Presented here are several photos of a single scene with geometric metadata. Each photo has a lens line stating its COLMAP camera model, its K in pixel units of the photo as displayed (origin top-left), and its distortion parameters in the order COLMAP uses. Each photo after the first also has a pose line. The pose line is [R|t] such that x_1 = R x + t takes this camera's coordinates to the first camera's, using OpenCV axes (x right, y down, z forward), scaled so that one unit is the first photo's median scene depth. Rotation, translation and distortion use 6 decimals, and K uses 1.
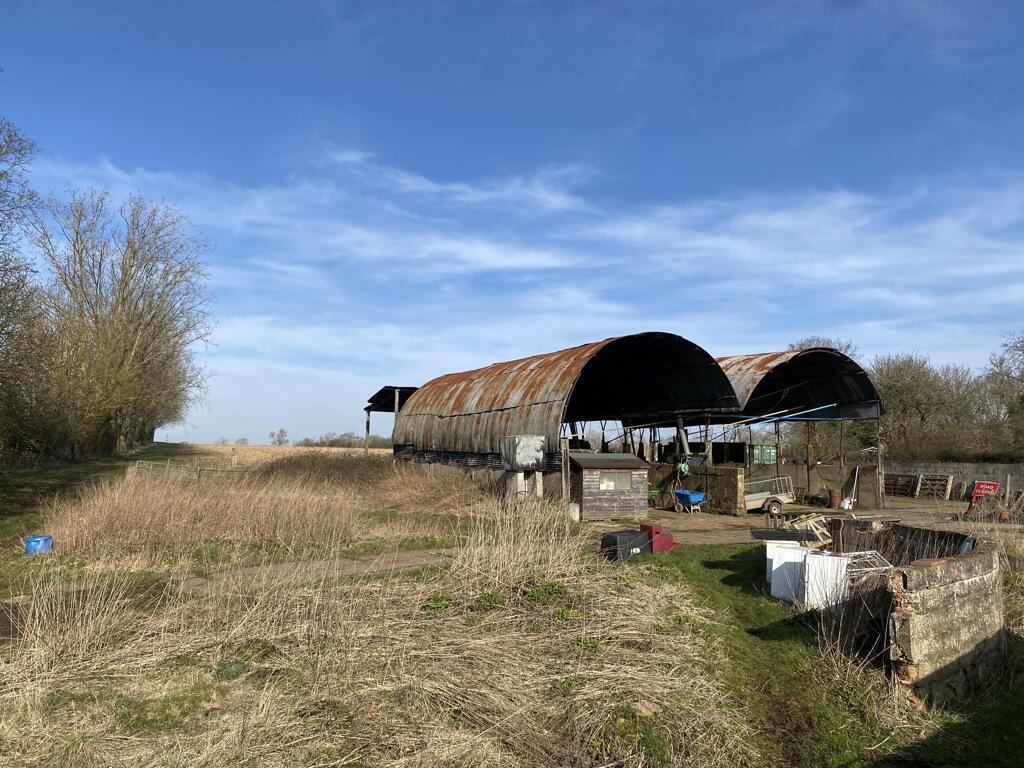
lens RADIAL K [[812.0, 0, 516.3], [0, 812.0, 372.6], [0, 0, 1]] dist [0.036252, -0.004853]
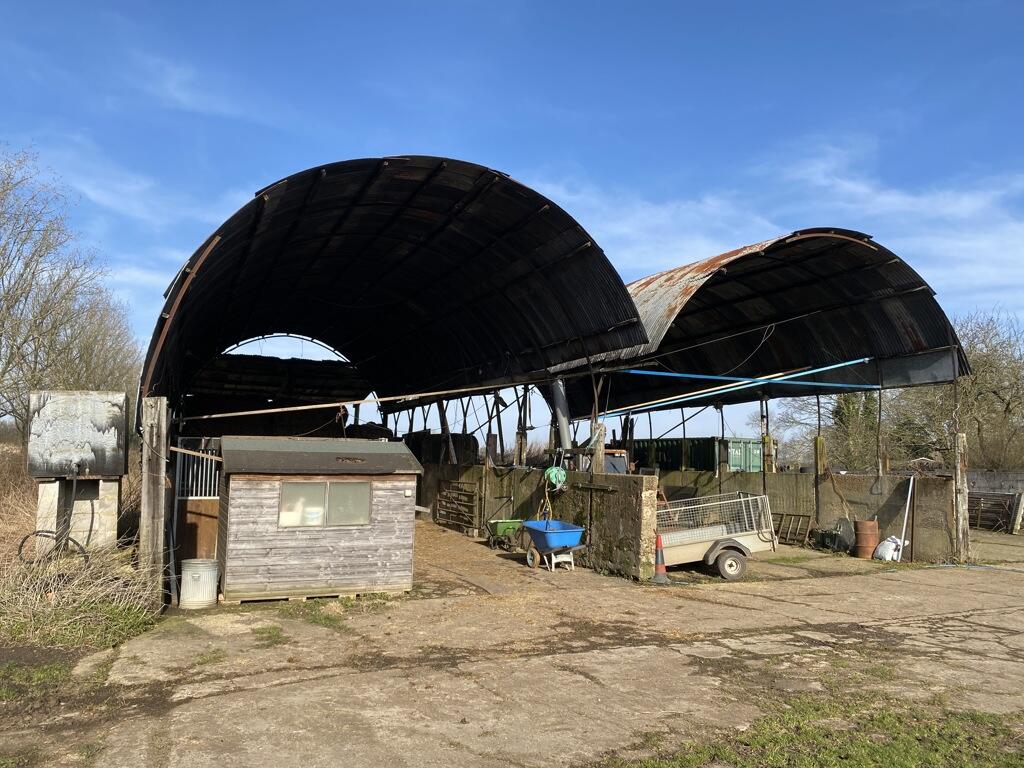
lens RADIAL K [[809.5, 0, 506.9], [0, 809.5, 395.5], [0, 0, 1]] dist [0.060045, -0.006309]
pose [[0.998565, 0.001619, -0.053530, 0.198178], [-0.001044, 0.999941, 0.010768, 0.060624], [0.053544, -0.010697, 0.998508, 0.488702]]
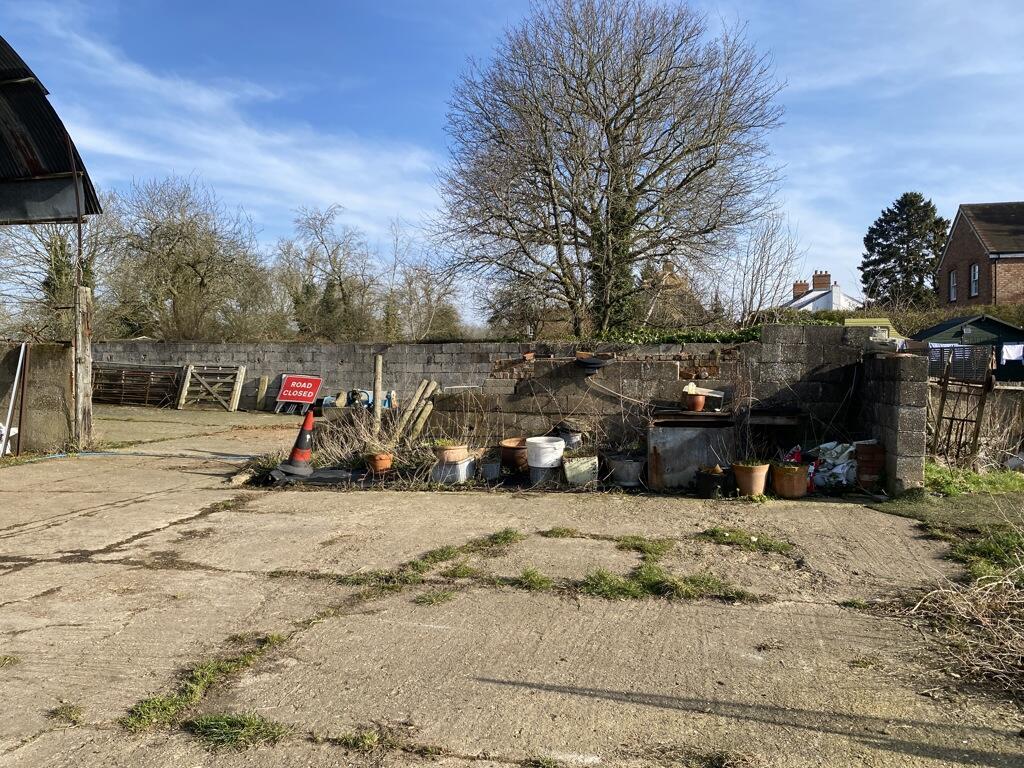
lens RADIAL K [[805.8, 0, 497.9], [0, 805.8, 379.4], [0, 0, 1]] dist [0.086055, -0.005584]
pose [[0.695459, -0.022312, 0.718219, 0.302501], [-0.072291, 0.992274, 0.100826, 0.078797], [-0.714920, -0.122041, 0.688473, 0.589374]]
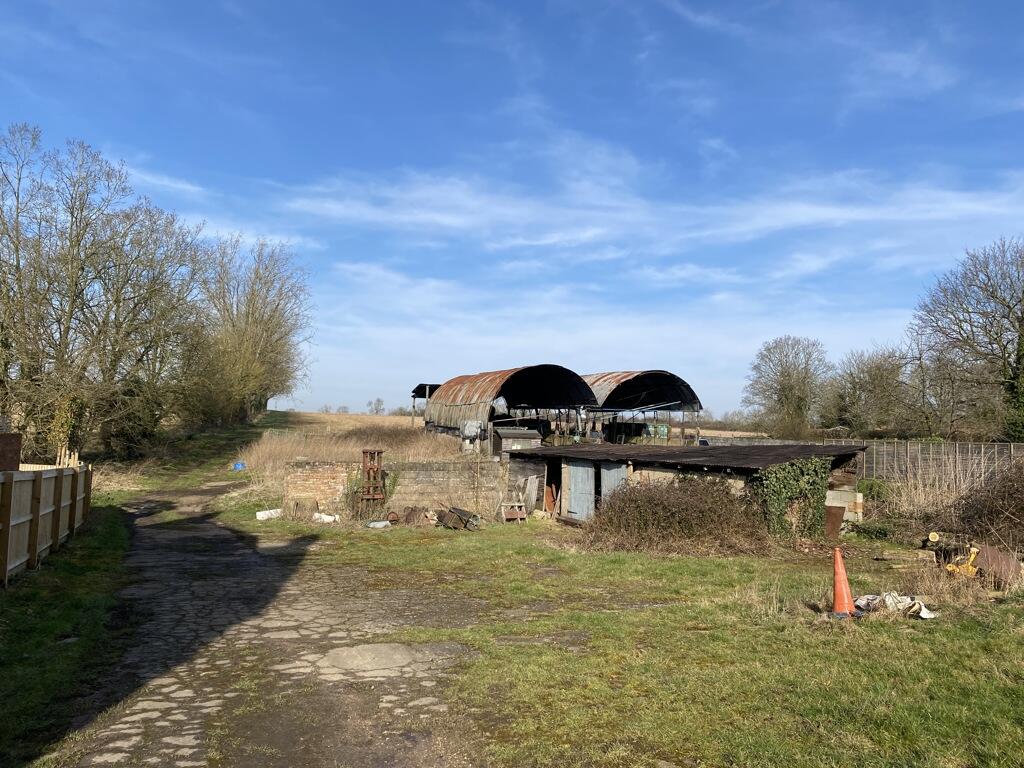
lens RADIAL K [[812.0, 0, 516.3], [0, 812.0, 372.6], [0, 0, 1]] dist [0.036252, -0.004853]
pose [[0.993366, 0.007231, -0.114766, 0.268852], [-0.003031, 0.999321, 0.036725, -0.083748], [0.114954, -0.036133, 0.992713, -0.700659]]
